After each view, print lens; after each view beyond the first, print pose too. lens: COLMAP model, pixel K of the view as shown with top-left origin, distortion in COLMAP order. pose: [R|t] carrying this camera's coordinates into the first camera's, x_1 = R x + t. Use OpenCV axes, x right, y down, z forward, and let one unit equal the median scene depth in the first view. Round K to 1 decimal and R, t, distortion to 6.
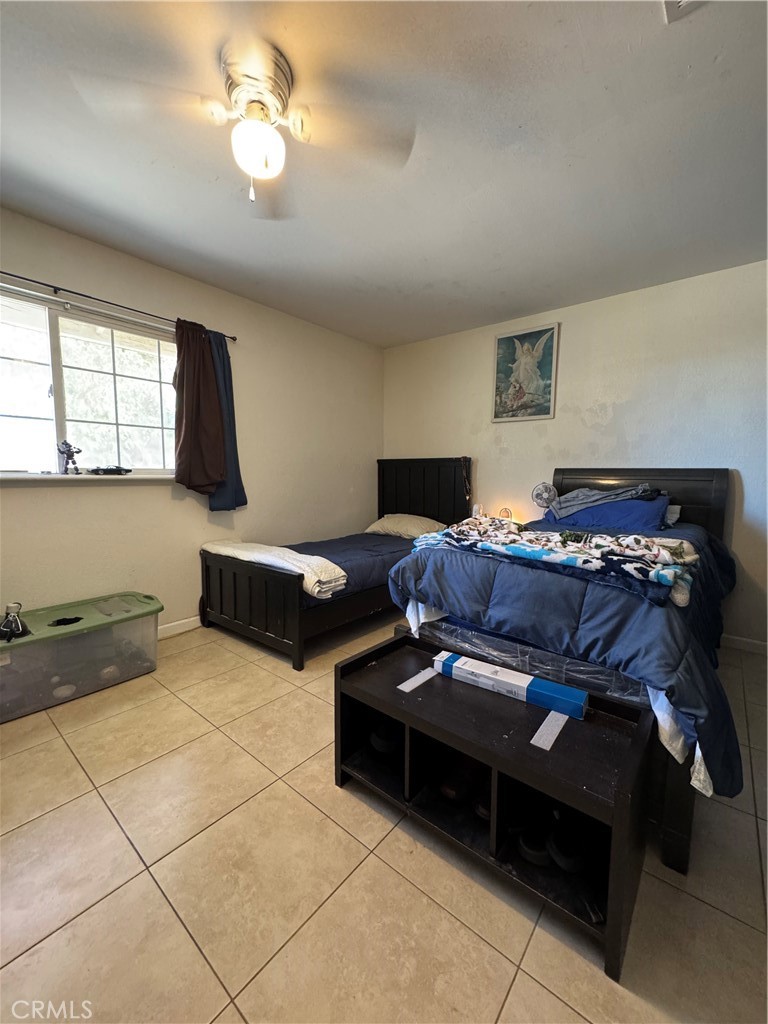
lens RADIAL K [[409.2, 0, 386.3], [0, 409.2, 511.7], [0, 0, 1]] dist [-0.003691, 0.000629]
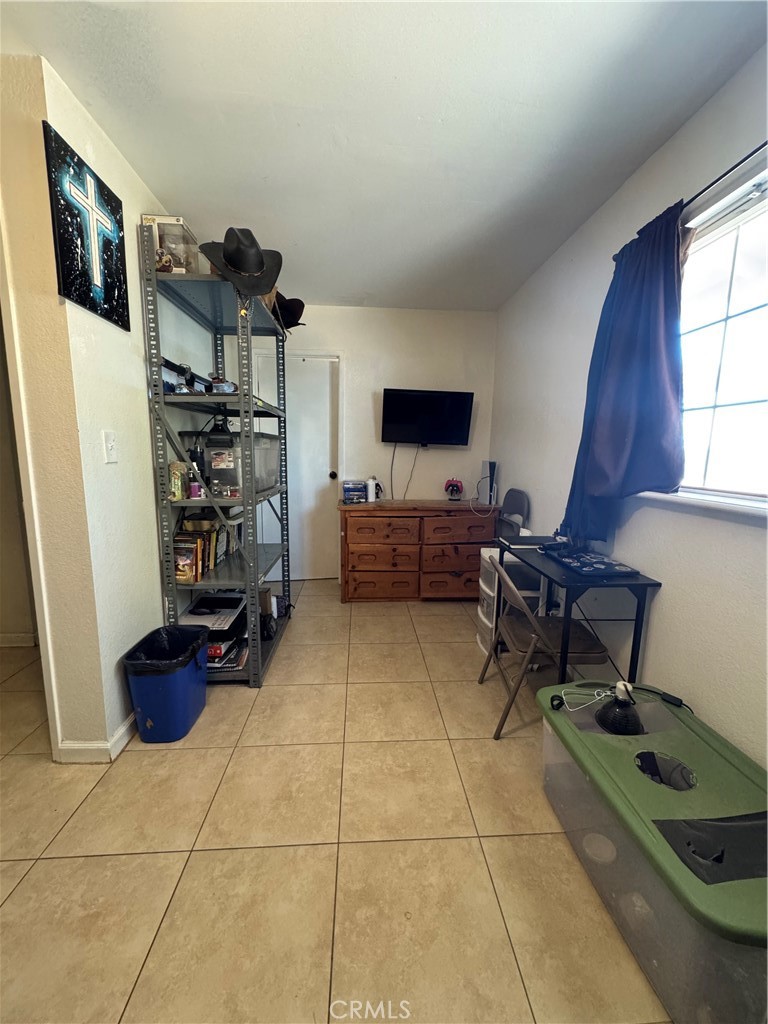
lens RADIAL K [[409.2, 0, 382.7], [0, 409.2, 513.3], [0, 0, 1]] dist [-0.003691, 0.000629]
pose [[-0.731688, 0.086829, -0.676087, -0.211770], [-0.078859, 0.974411, 0.210487, -0.189899], [0.677062, 0.207326, -0.706118, 1.344319]]
